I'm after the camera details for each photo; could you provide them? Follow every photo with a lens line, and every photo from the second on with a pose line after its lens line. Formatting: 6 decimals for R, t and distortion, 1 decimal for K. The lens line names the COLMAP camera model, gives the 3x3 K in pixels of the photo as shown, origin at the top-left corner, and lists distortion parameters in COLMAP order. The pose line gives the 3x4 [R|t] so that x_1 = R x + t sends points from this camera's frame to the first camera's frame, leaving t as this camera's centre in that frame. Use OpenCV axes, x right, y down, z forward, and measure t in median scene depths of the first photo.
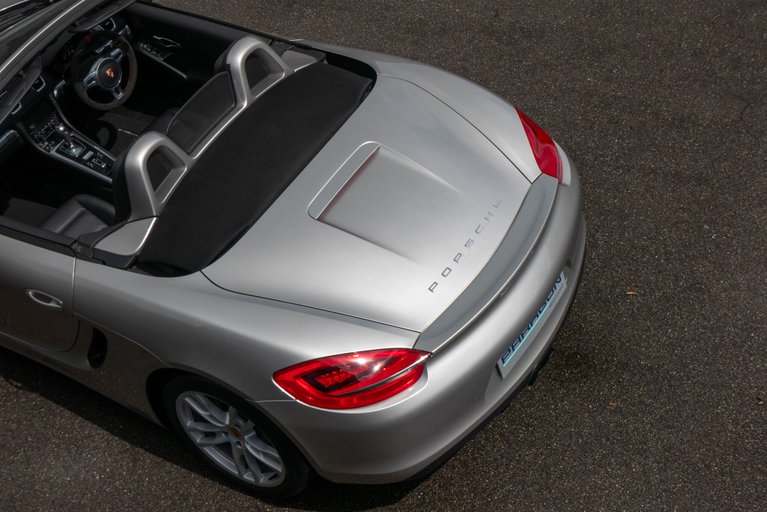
lens RADIAL K [[1395.4, 0, 383.5], [0, 1395.4, 256.0], [0, 0, 1]] dist [-0.014851, -0.368804]
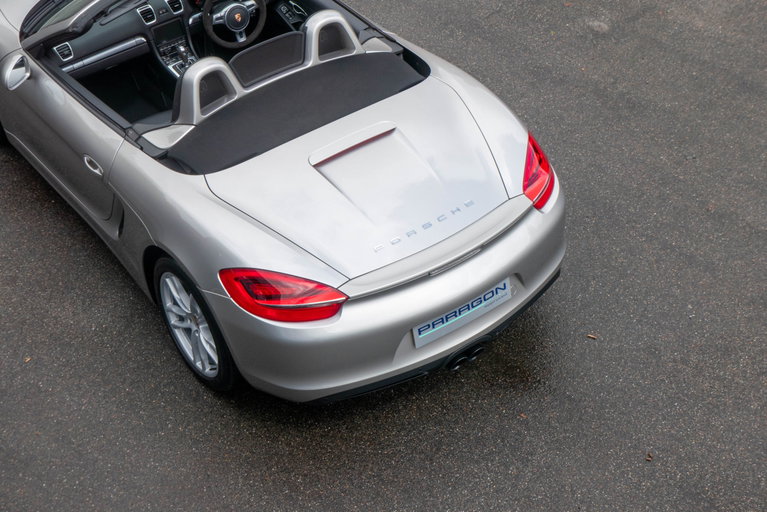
lens RADIAL K [[1395.4, 0, 383.5], [0, 1395.4, 256.0], [0, 0, 1]] dist [-0.014851, -0.368804]
pose [[0.923790, 0.315177, -0.217430, 0.259353], [-0.326253, 0.945146, -0.016098, 0.040302], [0.200430, 0.085808, 0.975943, -0.106067]]
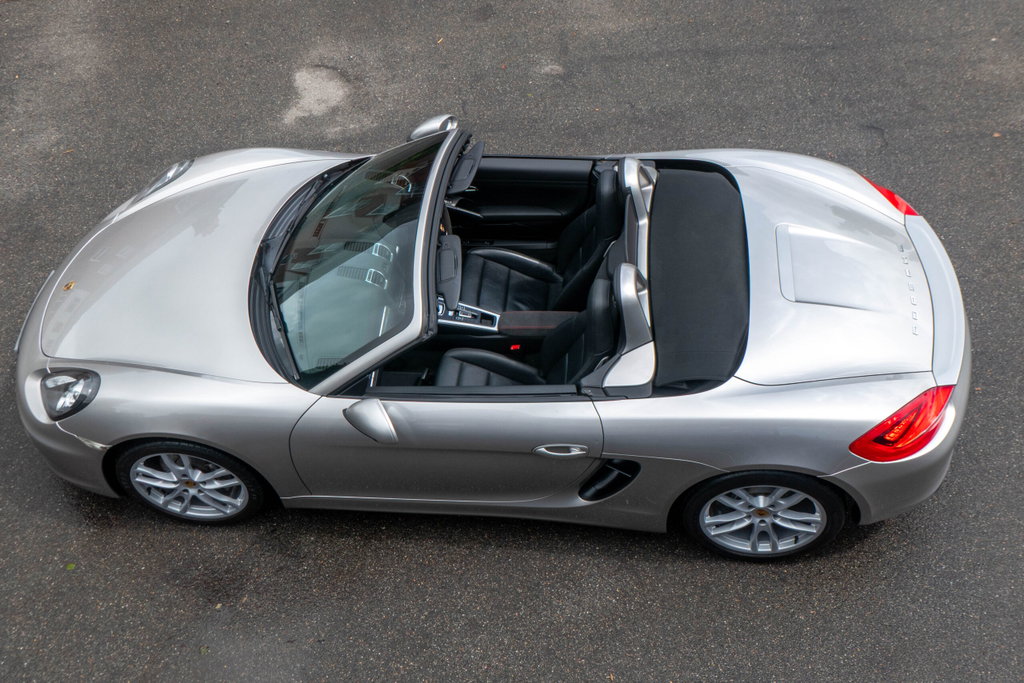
lens RADIAL K [[1148.6, 0, 510.6], [0, 1148.6, 318.3], [0, 0, 1]] dist [0.002857, -0.004015]
pose [[0.894914, -0.268529, 0.356402, -0.527267], [0.266026, 0.962277, 0.057039, -0.114725], [-0.358273, 0.043767, 0.932590, 0.216785]]
